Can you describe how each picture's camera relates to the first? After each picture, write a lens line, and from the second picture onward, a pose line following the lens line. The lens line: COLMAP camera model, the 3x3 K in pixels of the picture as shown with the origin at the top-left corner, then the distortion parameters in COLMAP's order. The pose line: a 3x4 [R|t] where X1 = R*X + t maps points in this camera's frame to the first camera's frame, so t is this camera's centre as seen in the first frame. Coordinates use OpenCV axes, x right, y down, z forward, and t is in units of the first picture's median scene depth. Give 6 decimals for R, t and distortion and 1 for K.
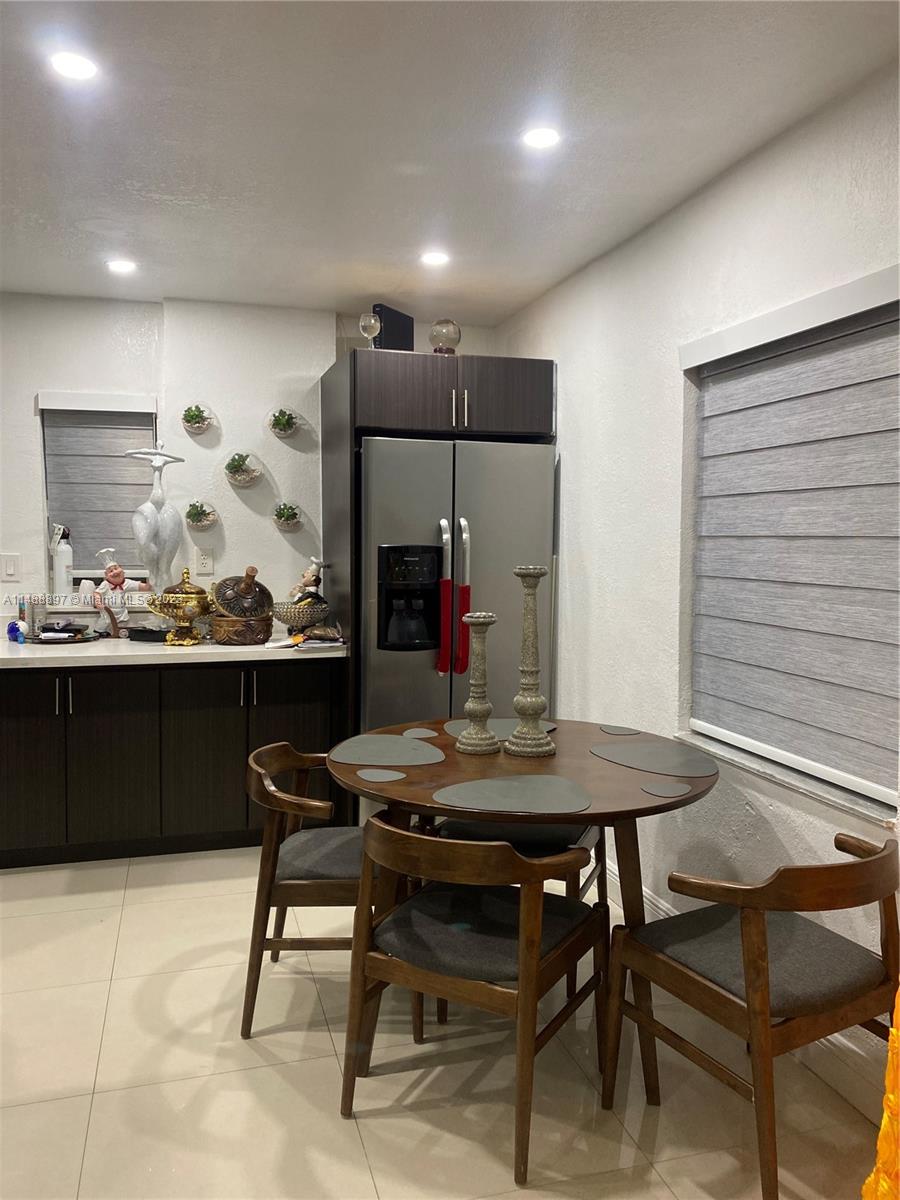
lens RADIAL K [[897.3, 0, 450.0], [0, 897.3, 600.0], [0, 0, 1]] dist [0.094396, -0.207823]
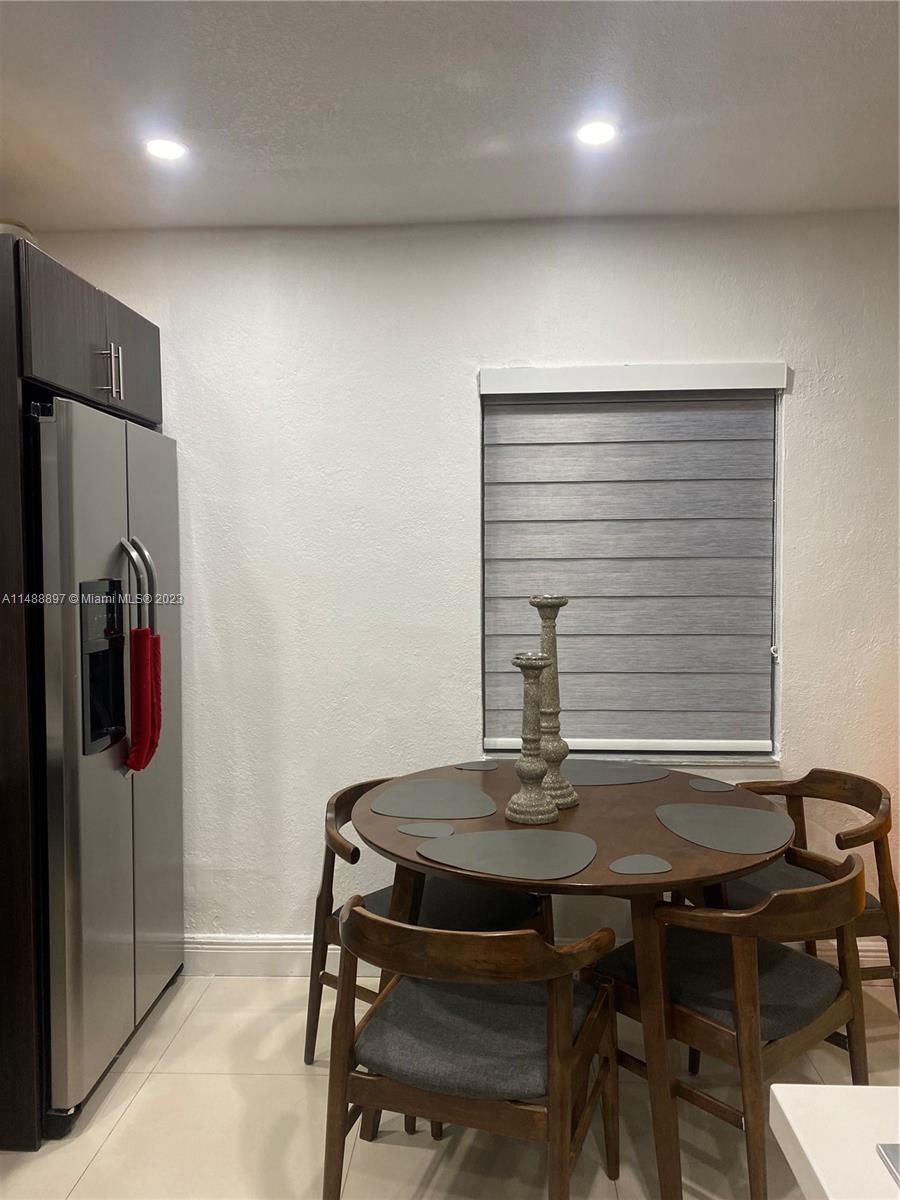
lens RADIAL K [[897.3, 0, 450.0], [0, 897.3, 600.0], [0, 0, 1]] dist [0.094396, -0.207823]
pose [[0.345395, -0.056117, 0.936778, -0.792995], [0.075535, 0.996634, 0.031852, -0.068529], [-0.935413, 0.059757, 0.348471, 0.787782]]
